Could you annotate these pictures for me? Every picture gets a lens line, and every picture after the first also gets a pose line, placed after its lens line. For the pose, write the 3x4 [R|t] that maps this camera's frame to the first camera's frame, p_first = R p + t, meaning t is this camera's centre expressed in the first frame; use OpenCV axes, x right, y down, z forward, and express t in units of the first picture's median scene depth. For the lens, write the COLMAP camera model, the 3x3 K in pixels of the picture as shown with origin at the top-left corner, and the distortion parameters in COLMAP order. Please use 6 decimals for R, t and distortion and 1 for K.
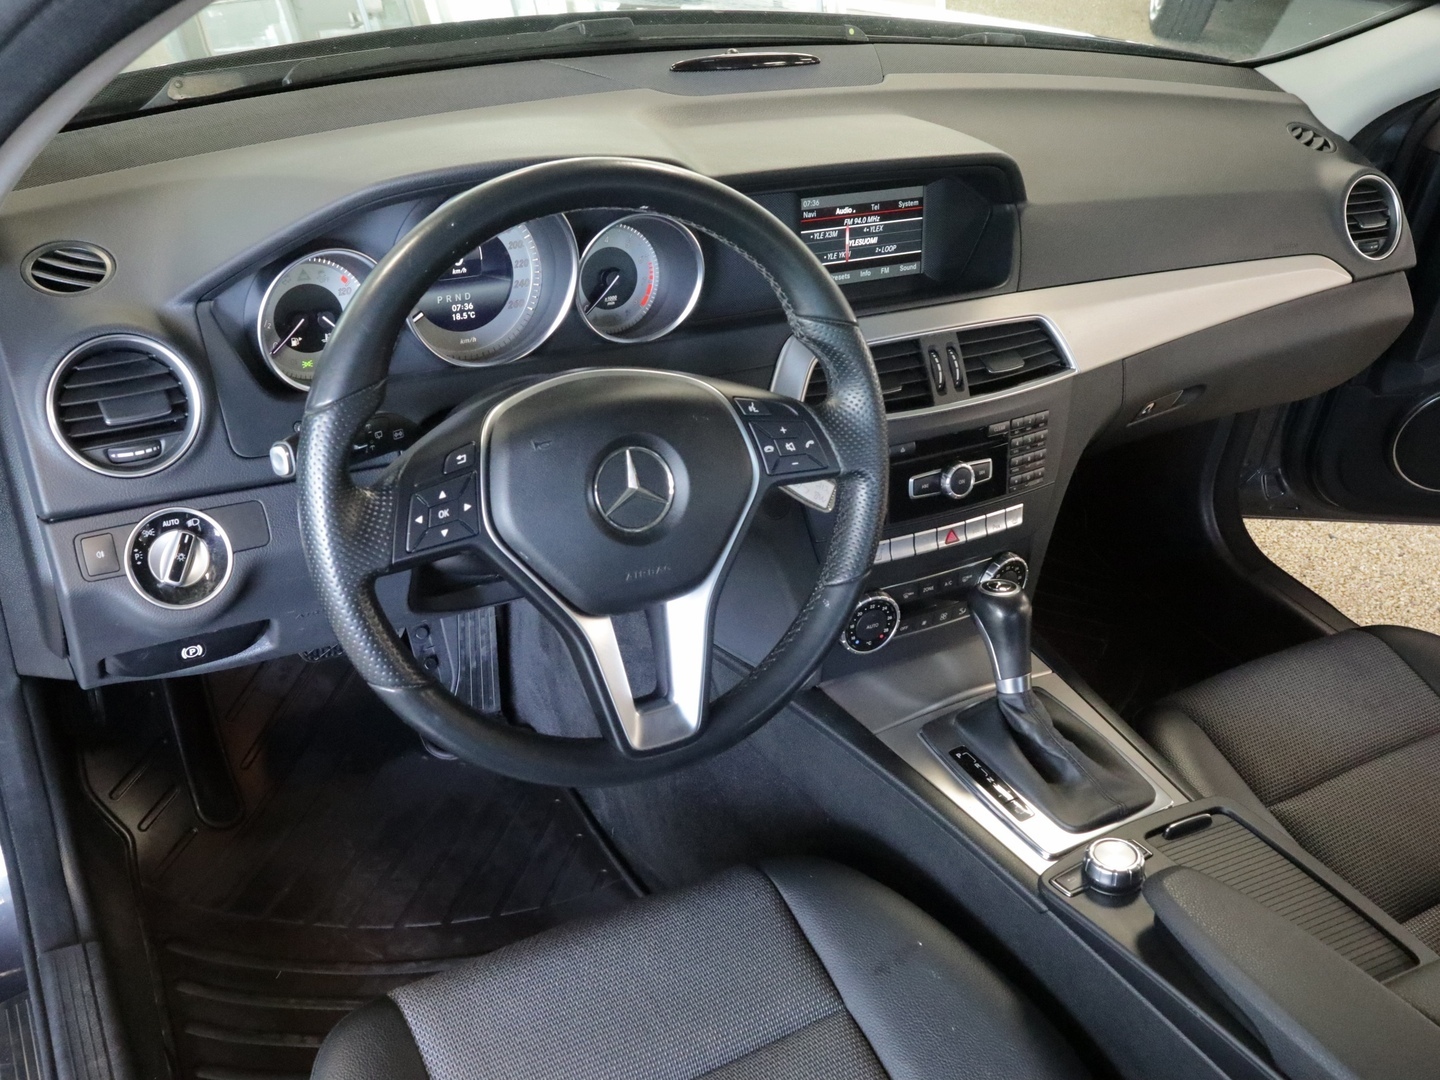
lens RADIAL K [[1357.6, 0, 720.0], [0, 1357.6, 540.0], [0, 0, 1]] dist [-0.096180, 0.124568]
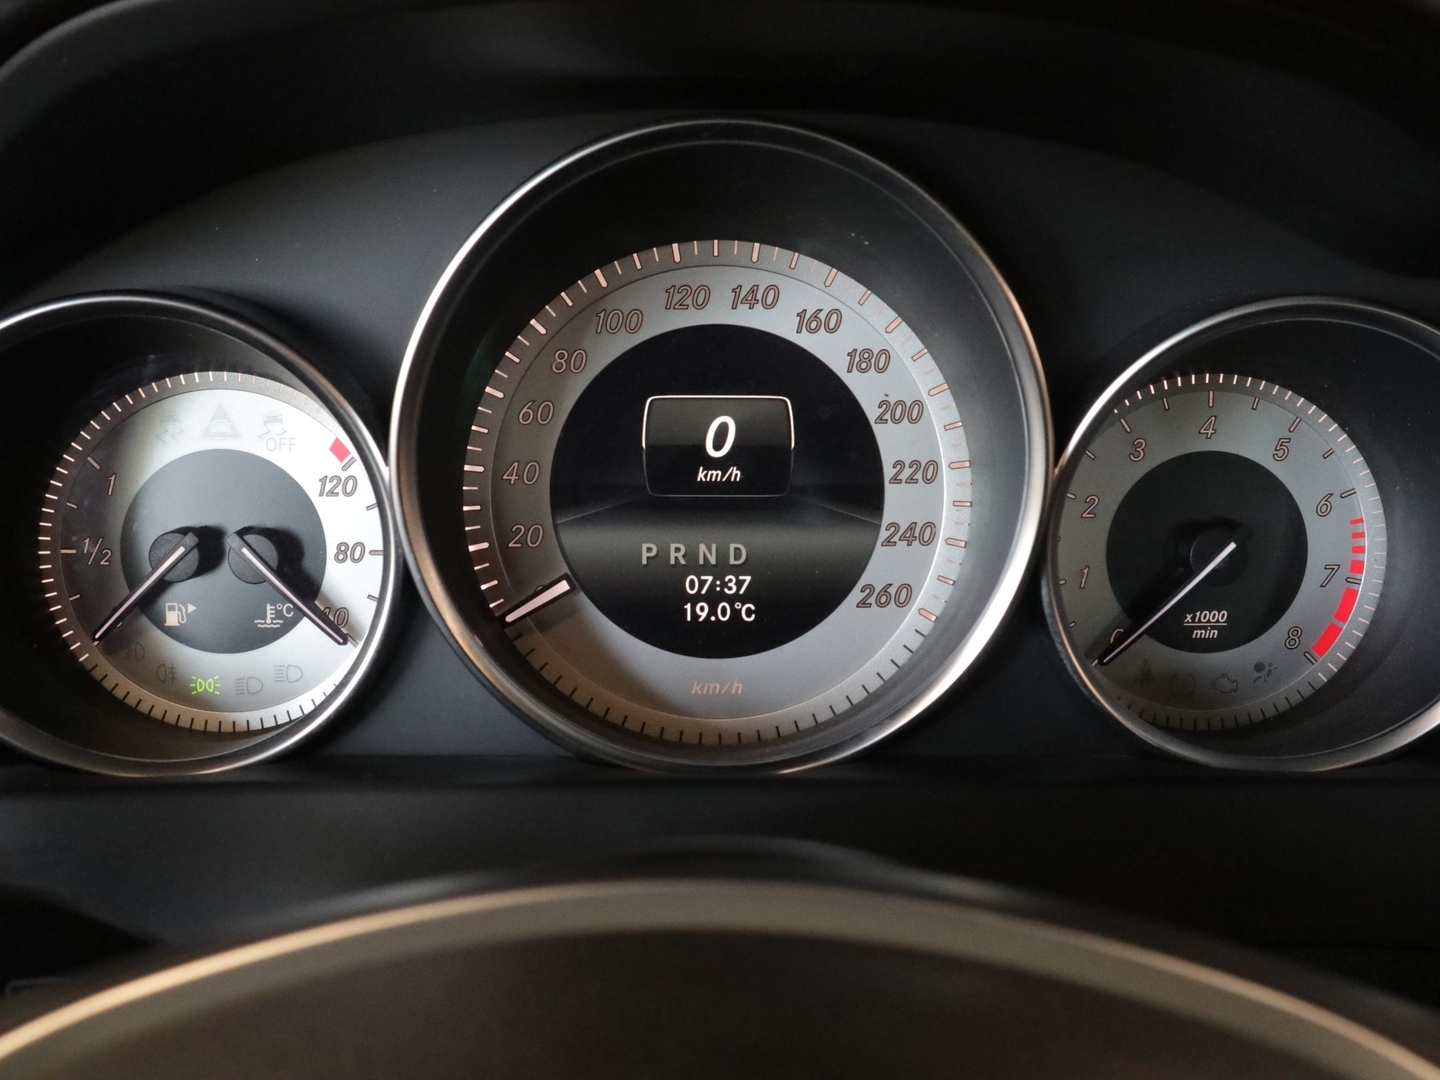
lens RADIAL K [[1527.4, 0, 720.0], [0, 1527.4, 540.0], [0, 0, 1]] dist [-0.010220, -0.002721]
pose [[0.869719, 0.077581, -0.487412, -0.009006], [-0.202639, 0.956621, -0.209316, -0.097477], [0.450030, 0.280815, 0.847713, 0.631863]]
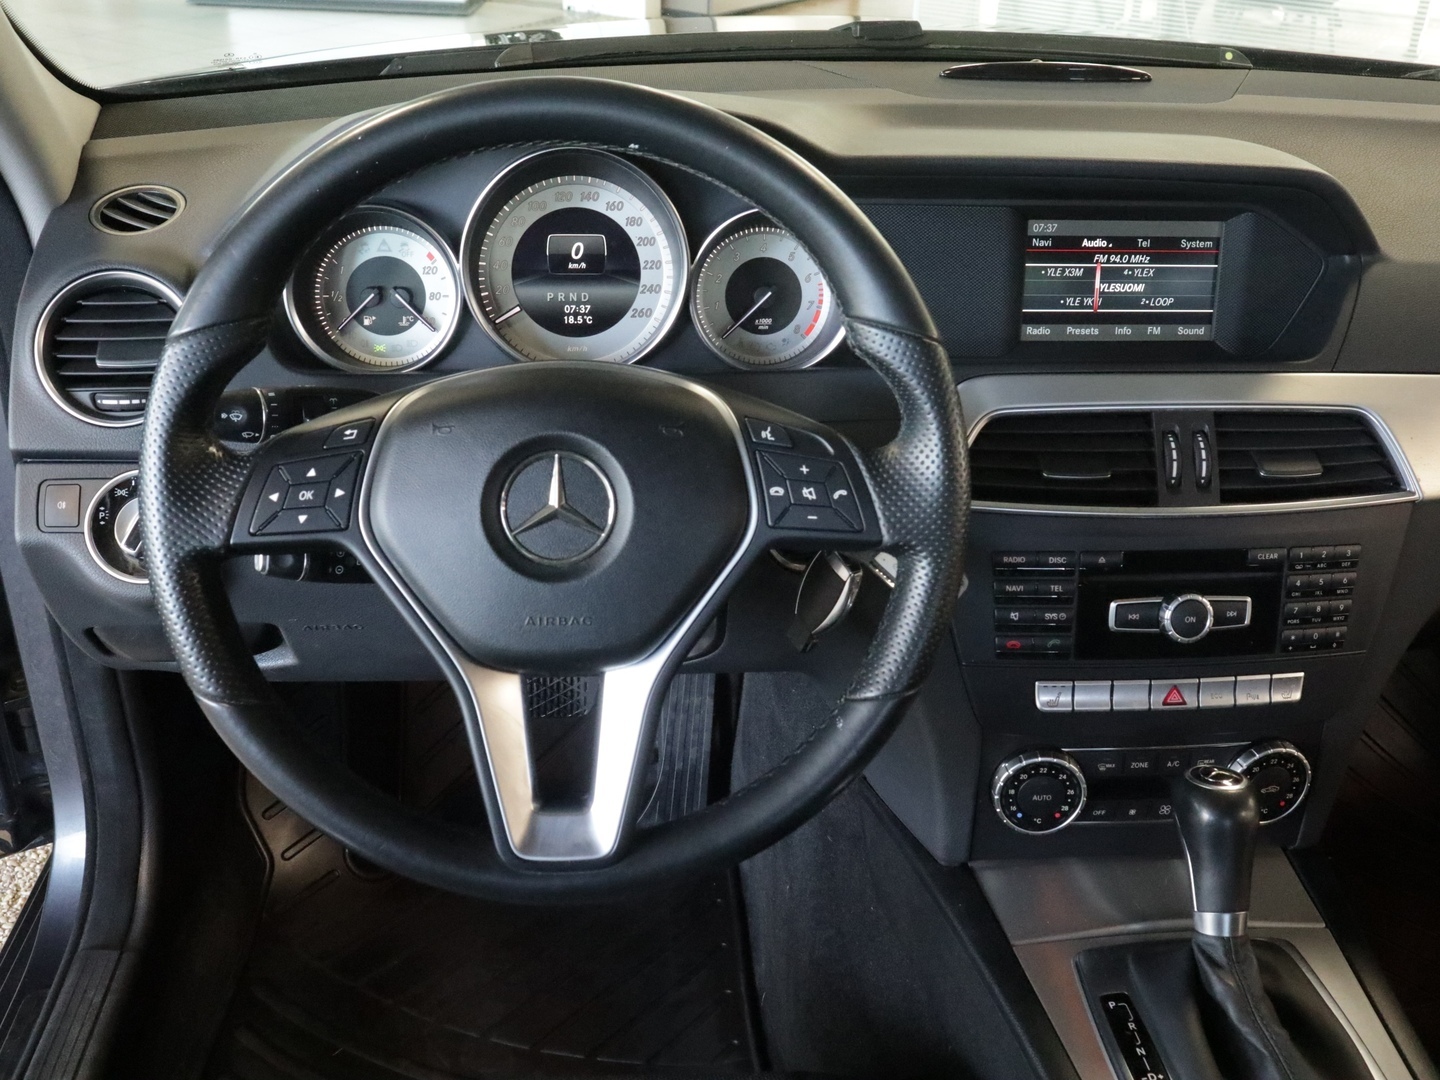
lens RADIAL K [[1403.3, 0, 720.0], [0, 1403.3, 540.0], [0, 0, 1]] dist [-0.088559, 0.135184]
pose [[0.906504, 0.142758, -0.397330, 0.239280], [-0.185563, 0.980047, -0.071236, 0.013580], [0.379232, 0.138305, 0.914907, 0.235287]]
